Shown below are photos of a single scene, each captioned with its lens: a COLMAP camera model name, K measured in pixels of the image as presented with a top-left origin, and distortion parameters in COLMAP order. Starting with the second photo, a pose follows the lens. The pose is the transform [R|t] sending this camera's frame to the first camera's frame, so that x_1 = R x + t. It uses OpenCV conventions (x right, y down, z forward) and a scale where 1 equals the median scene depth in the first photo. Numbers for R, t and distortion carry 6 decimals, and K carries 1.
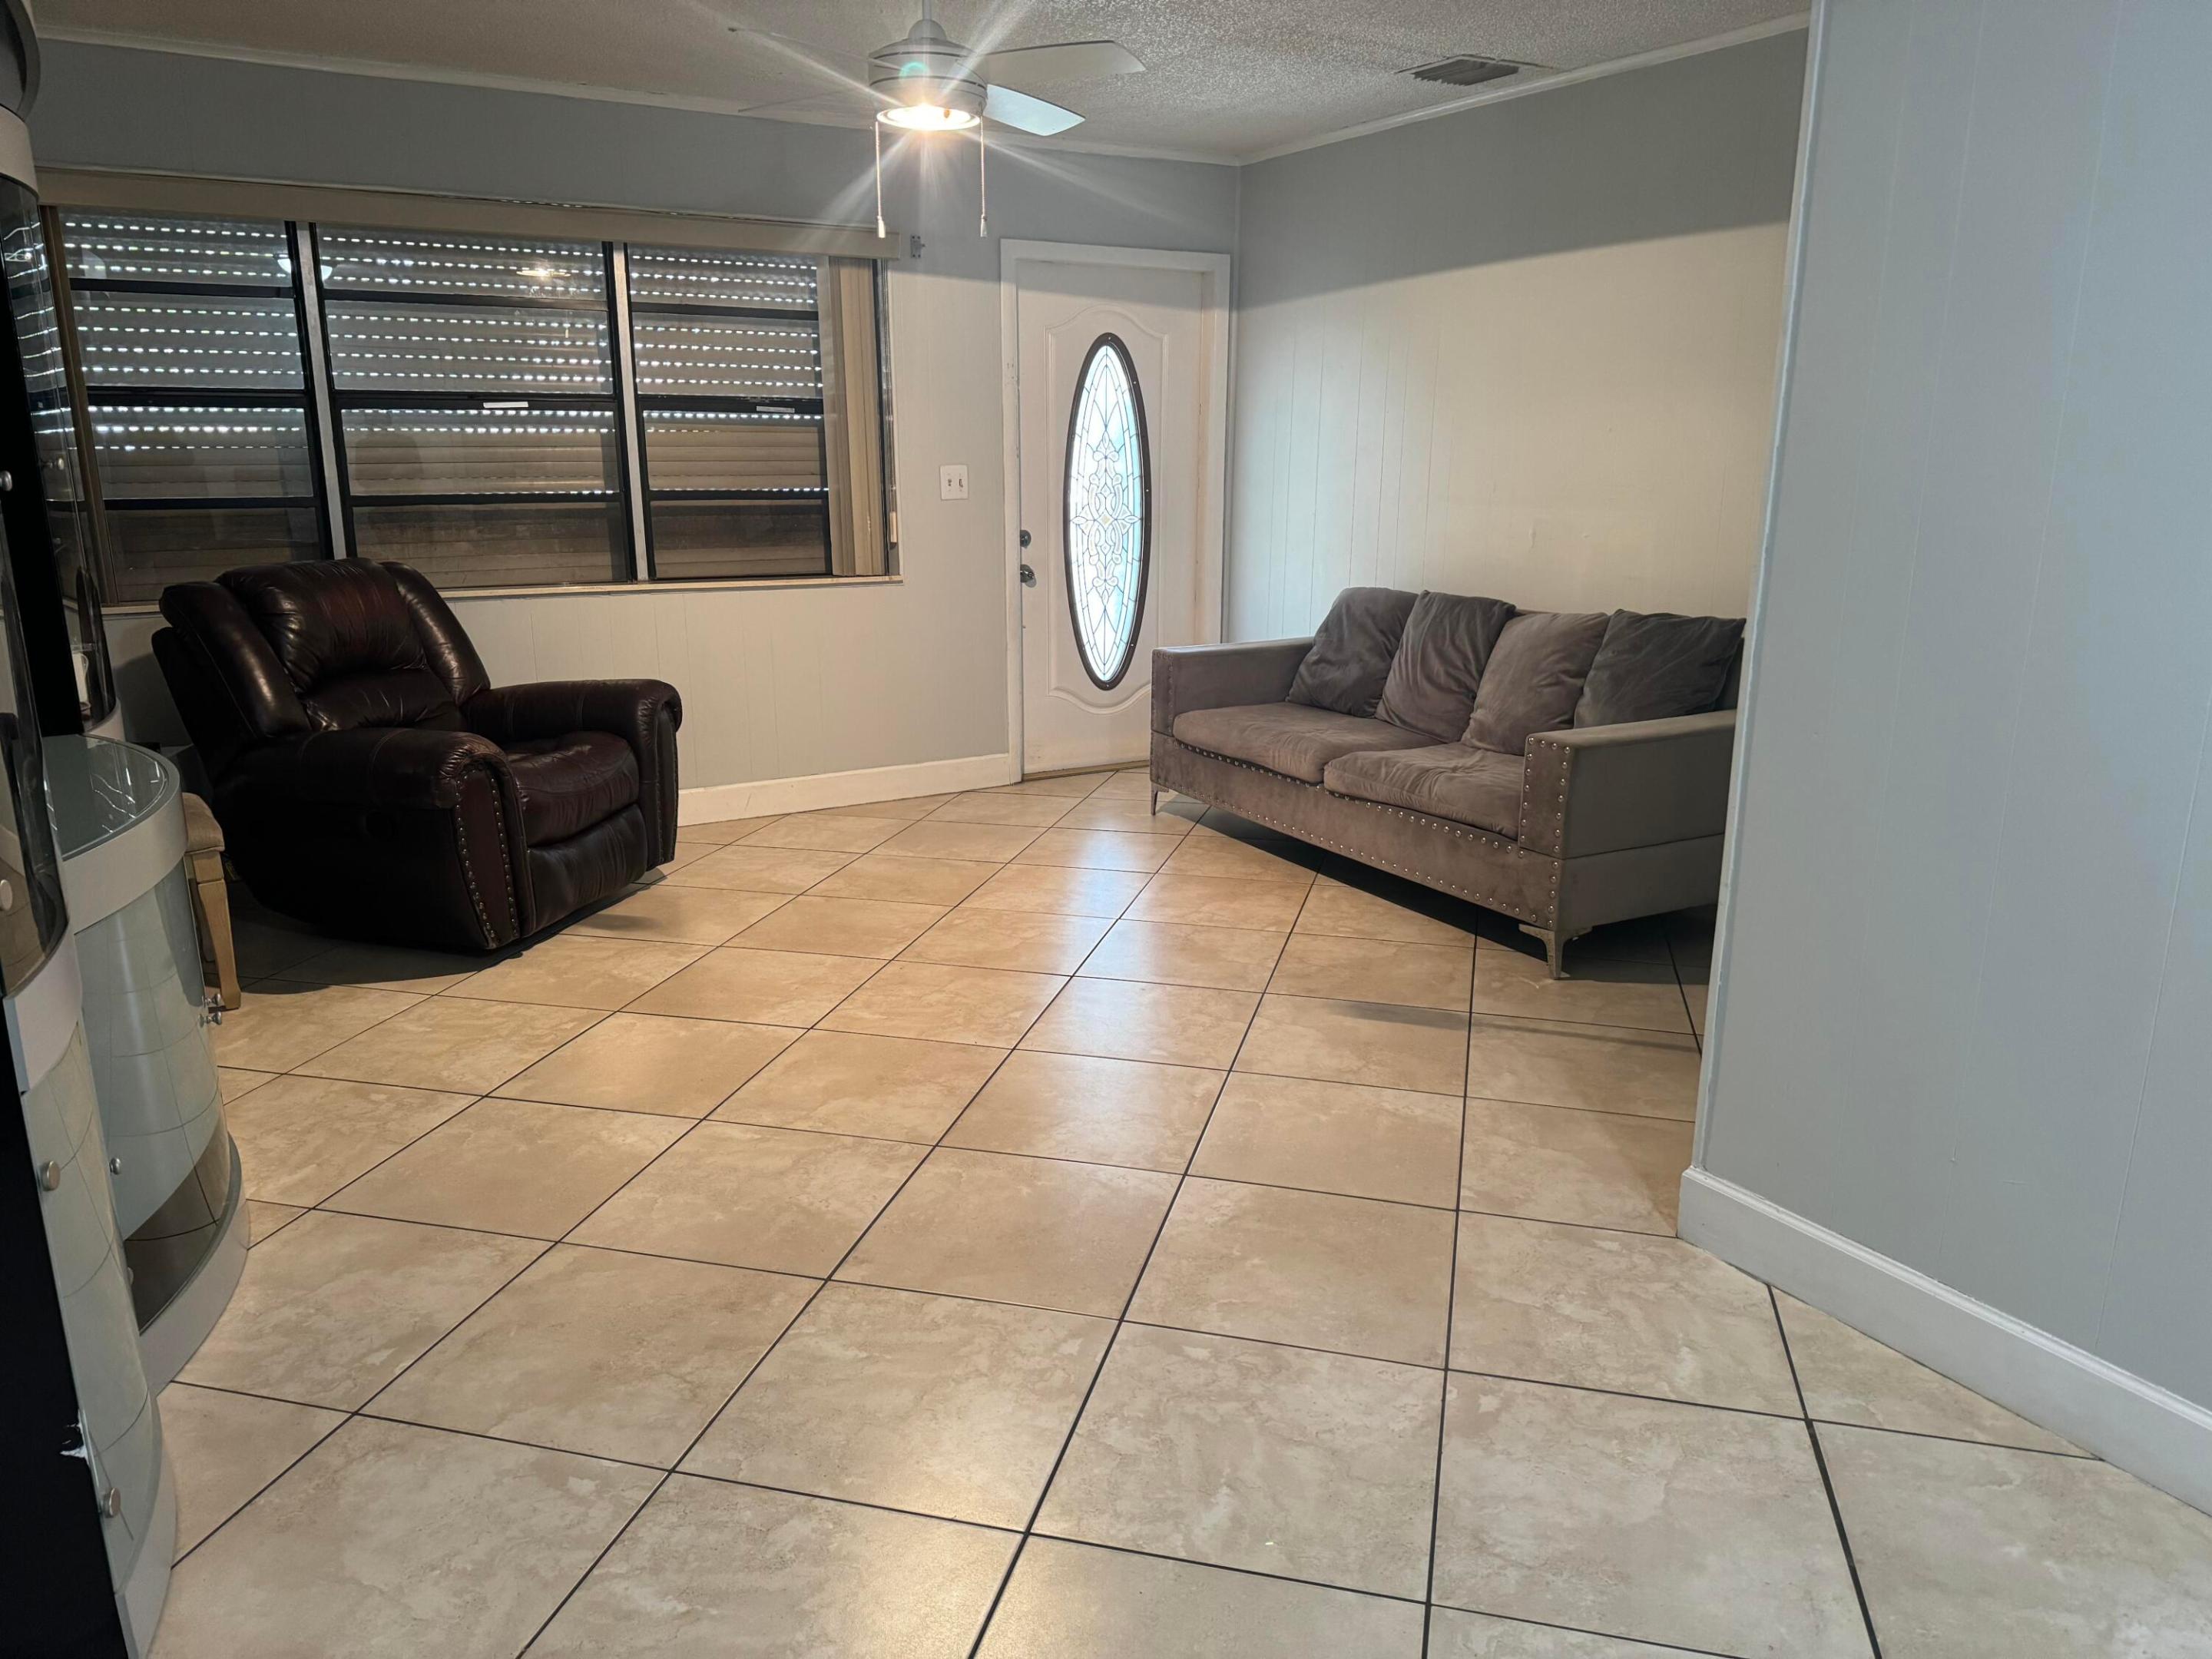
lens RADIAL K [[1538.6, 0, 1106.0], [0, 1538.6, 829.5], [0, 0, 1]] dist [0.002992, 0.000048]
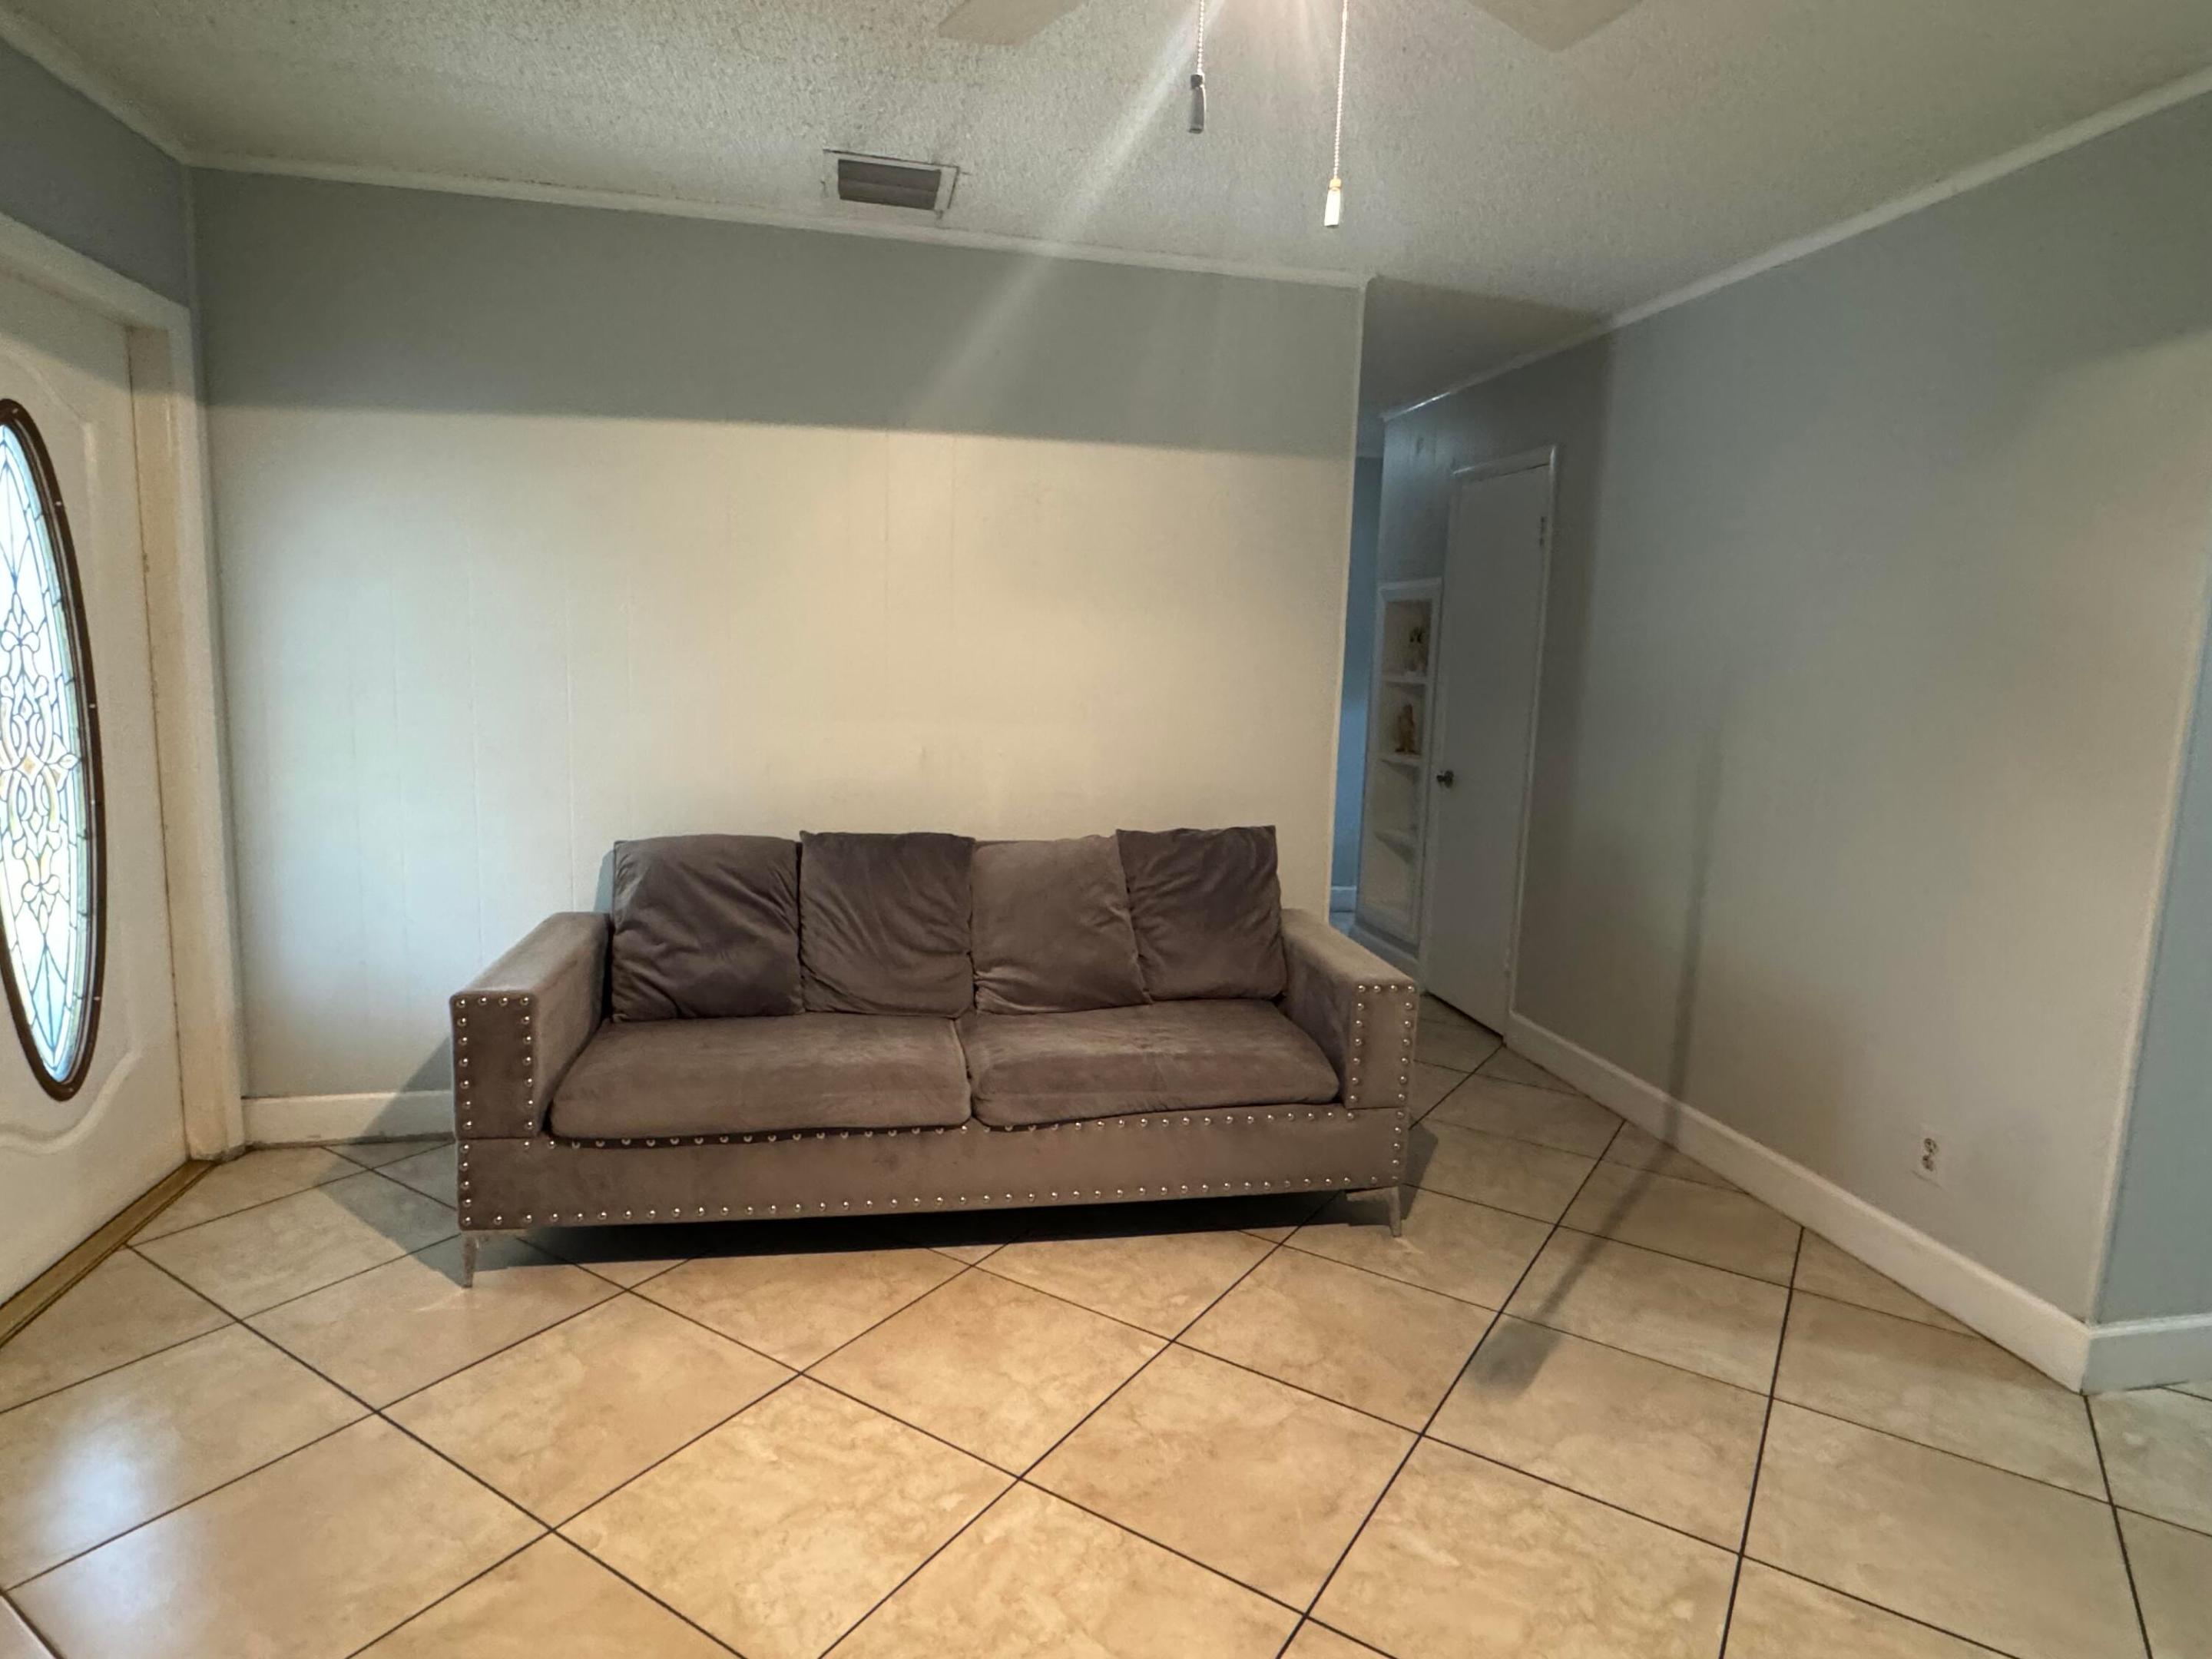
lens RADIAL K [[1220.3, 0, 1106.0], [0, 1220.3, 829.5], [0, 0, 1]] dist [-0.001972, -0.000960]
pose [[0.322875, -0.104434, 0.940662, -0.346745], [0.206526, 0.977716, 0.037659, -0.167483], [-0.923633, 0.182112, 0.337249, 0.742197]]
